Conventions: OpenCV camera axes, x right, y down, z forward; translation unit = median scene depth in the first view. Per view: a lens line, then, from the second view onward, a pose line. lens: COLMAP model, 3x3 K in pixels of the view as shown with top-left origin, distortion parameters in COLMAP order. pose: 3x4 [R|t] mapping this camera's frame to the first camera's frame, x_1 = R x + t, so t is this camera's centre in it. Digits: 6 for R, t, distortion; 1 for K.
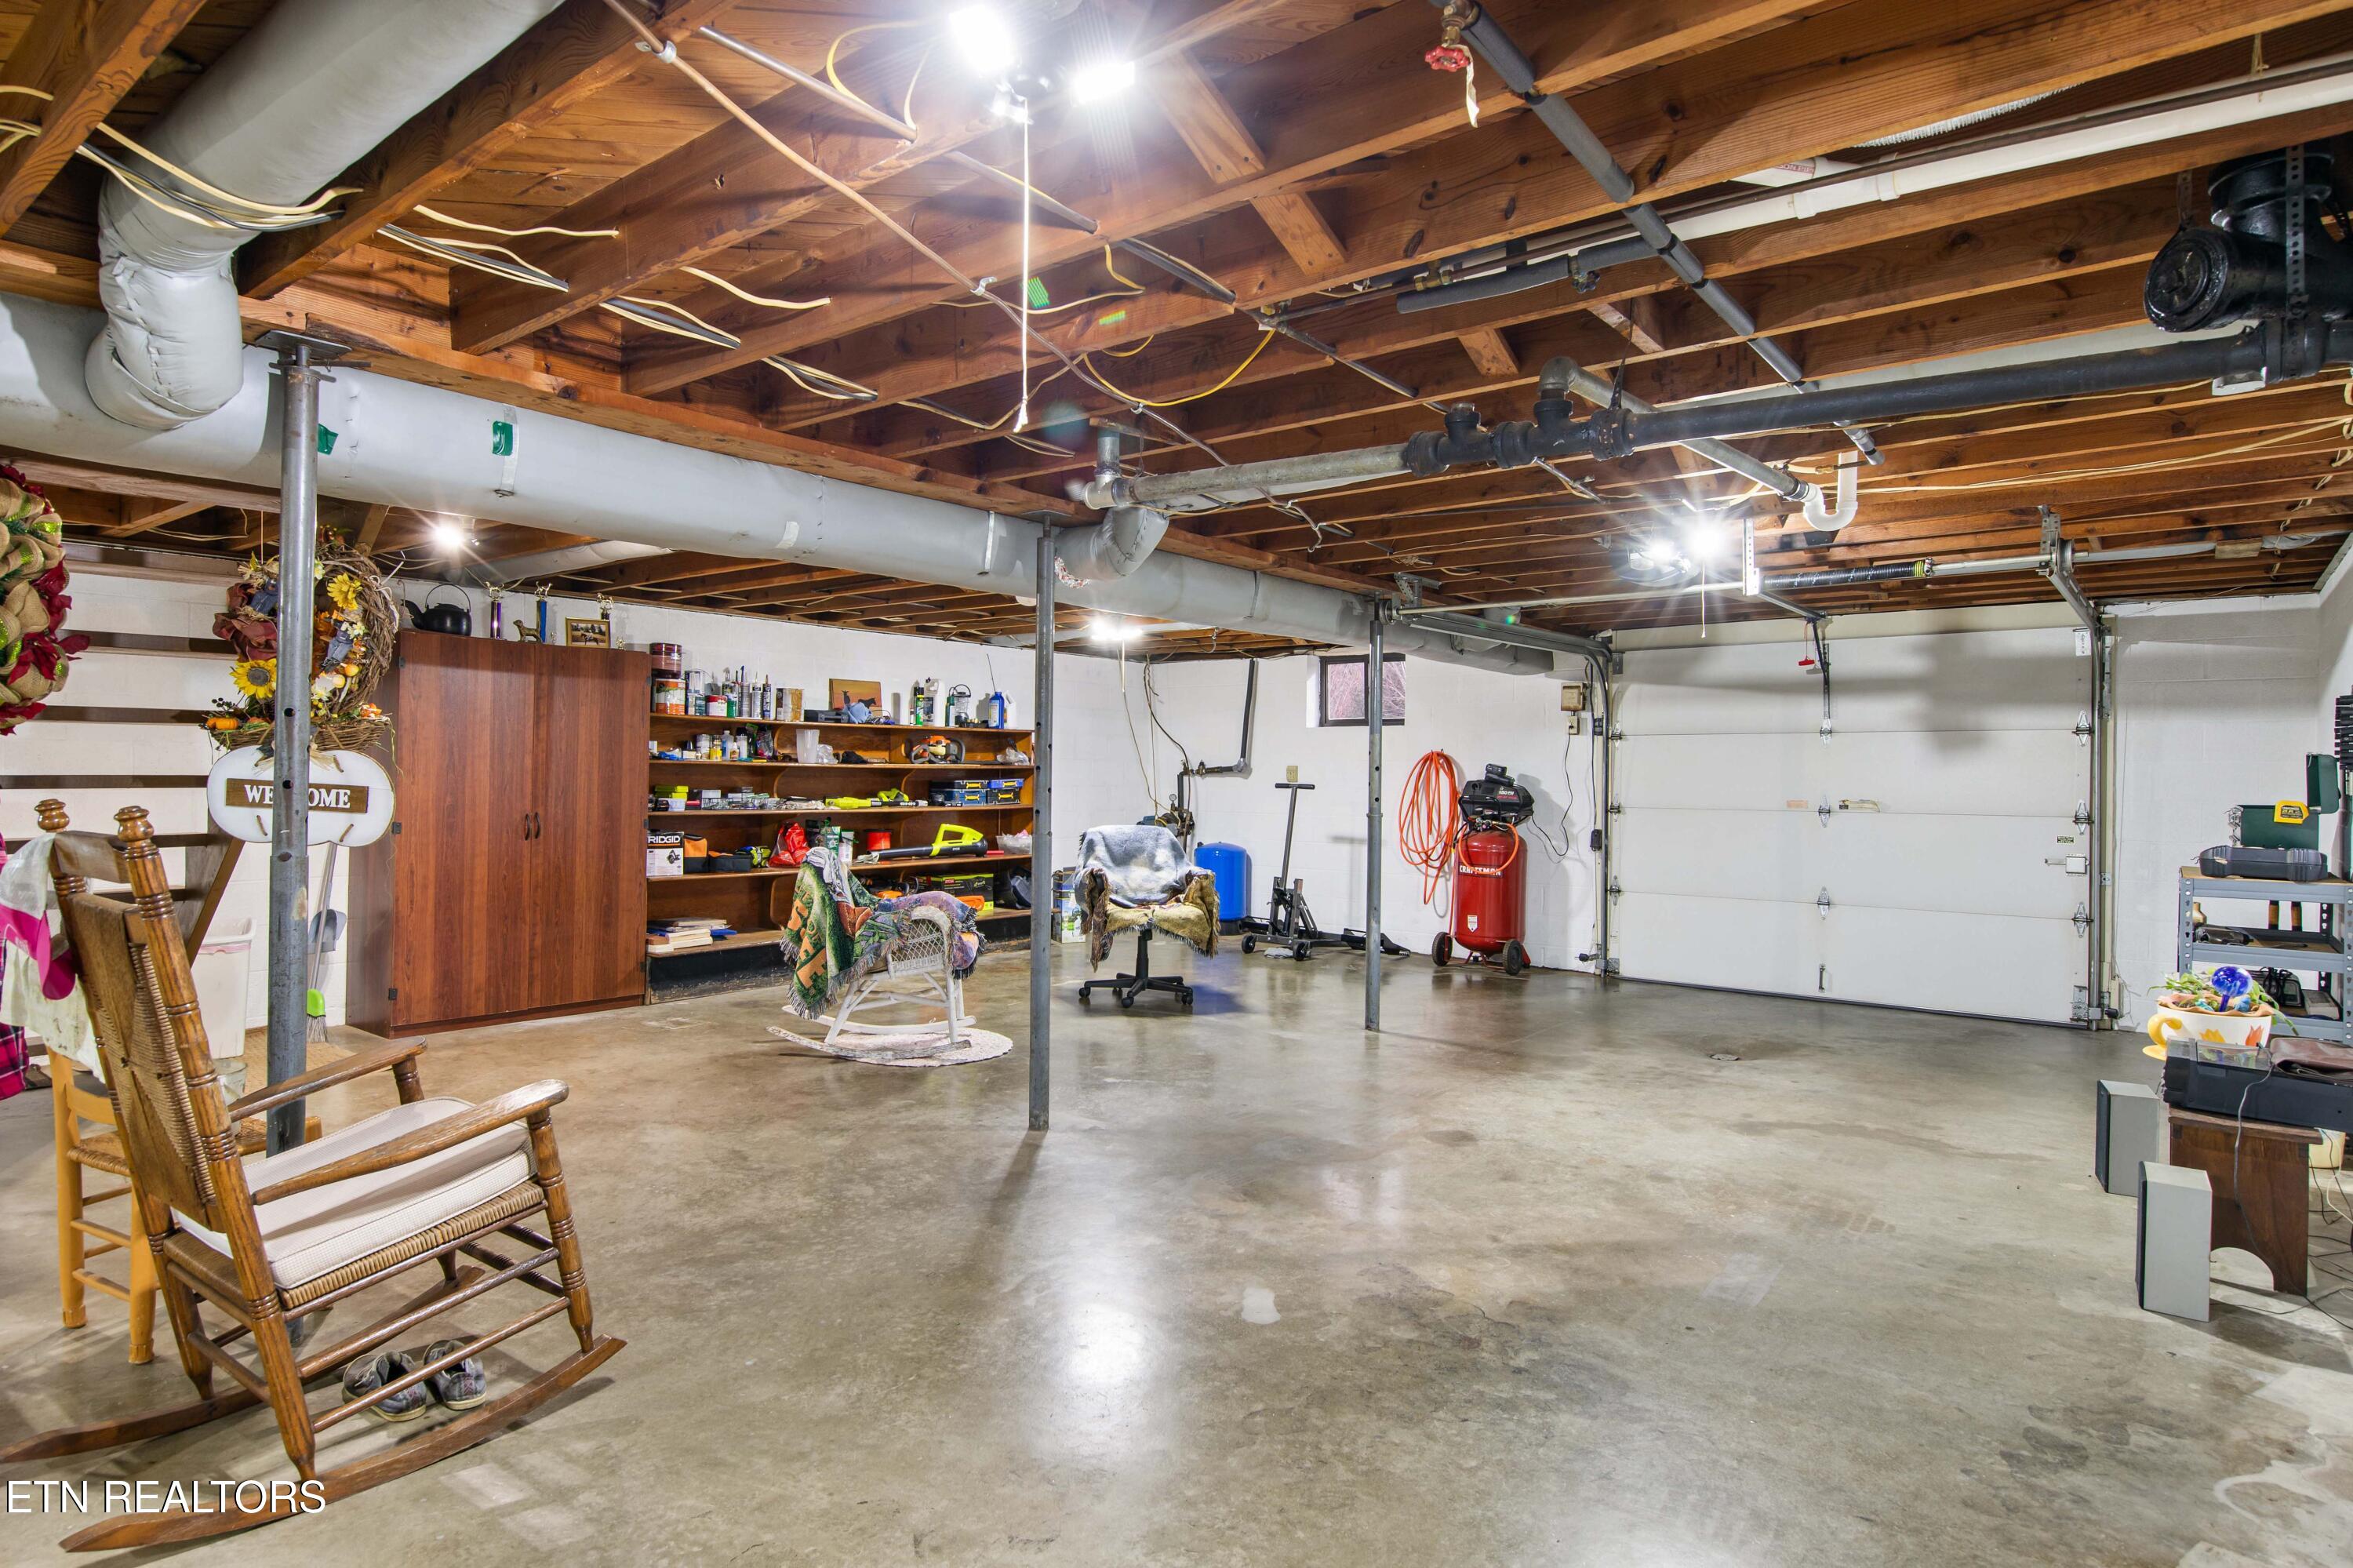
lens RADIAL K [[1266.3, 0, 1178.2], [0, 1266.3, 777.3], [0, 0, 1]] dist [0.003037, 0.000177]
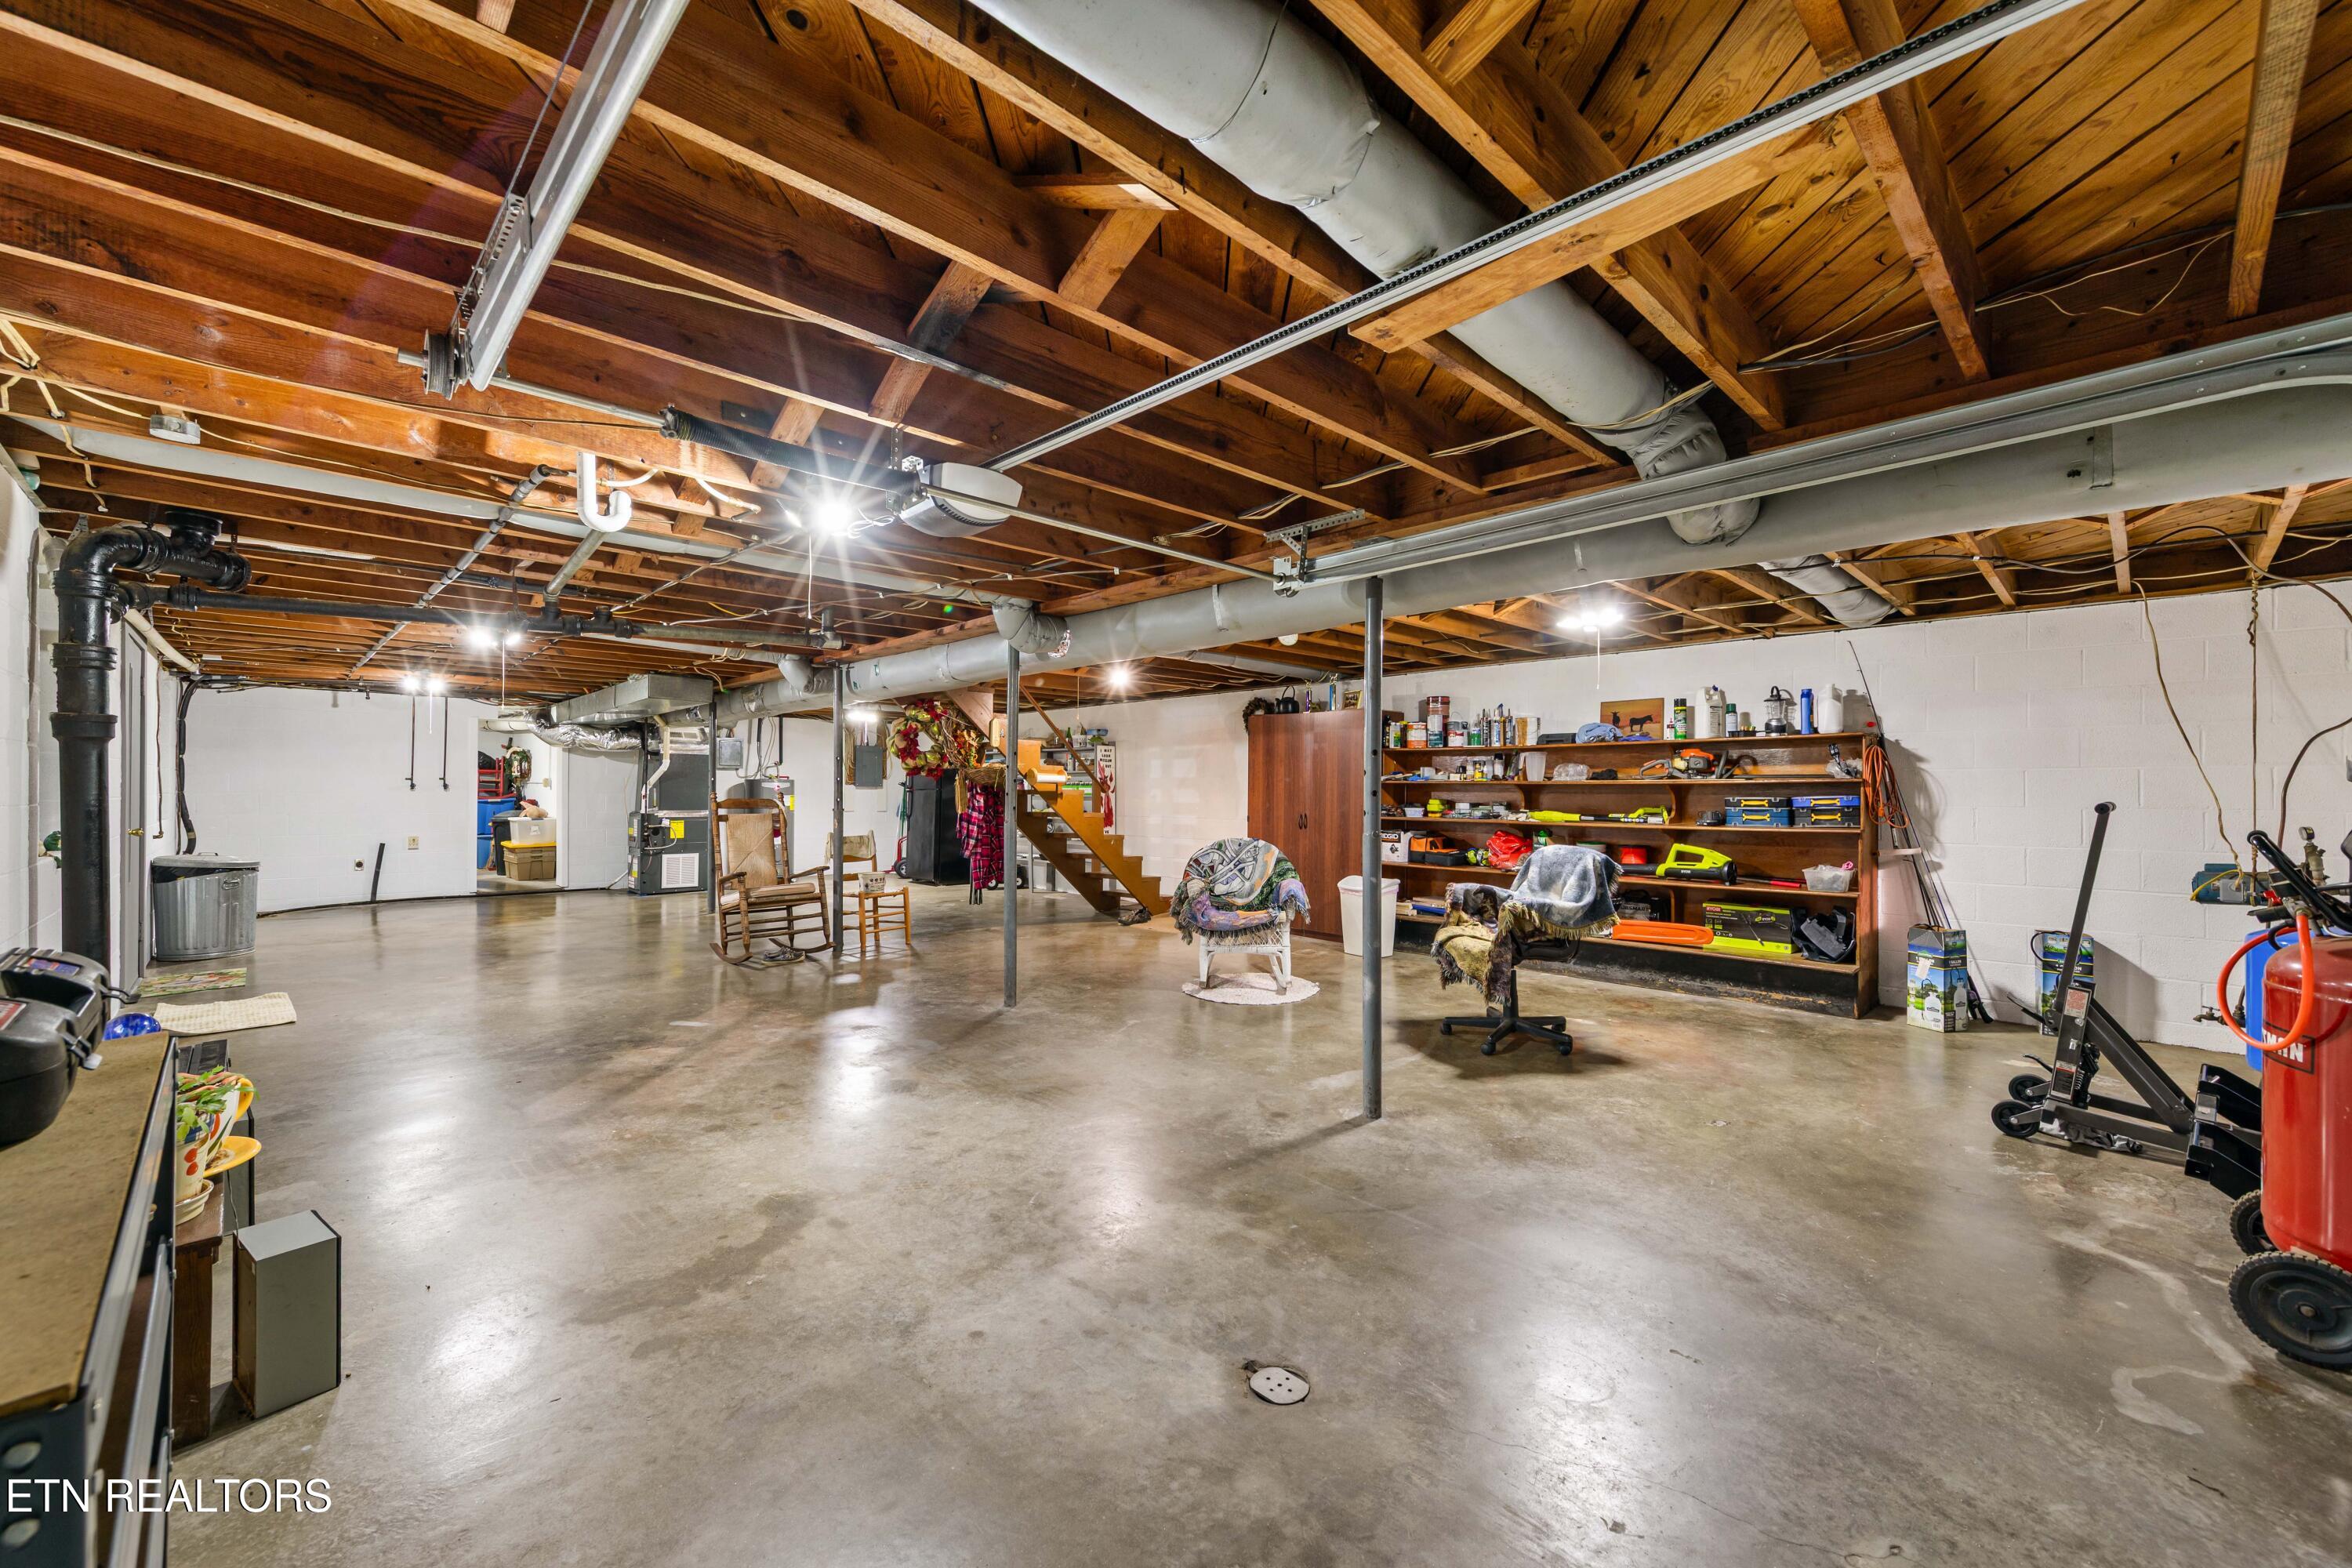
lens RADIAL K [[955.1, 0, 1177.9], [0, 955.1, 788.4], [0, 0, 1]] dist [0.001922, -0.000026]
pose [[-0.133015, -0.011925, -0.991042, 1.029314], [-0.007235, 0.999913, -0.011061, 0.012277], [0.991088, 0.005699, -0.133090, 1.324592]]
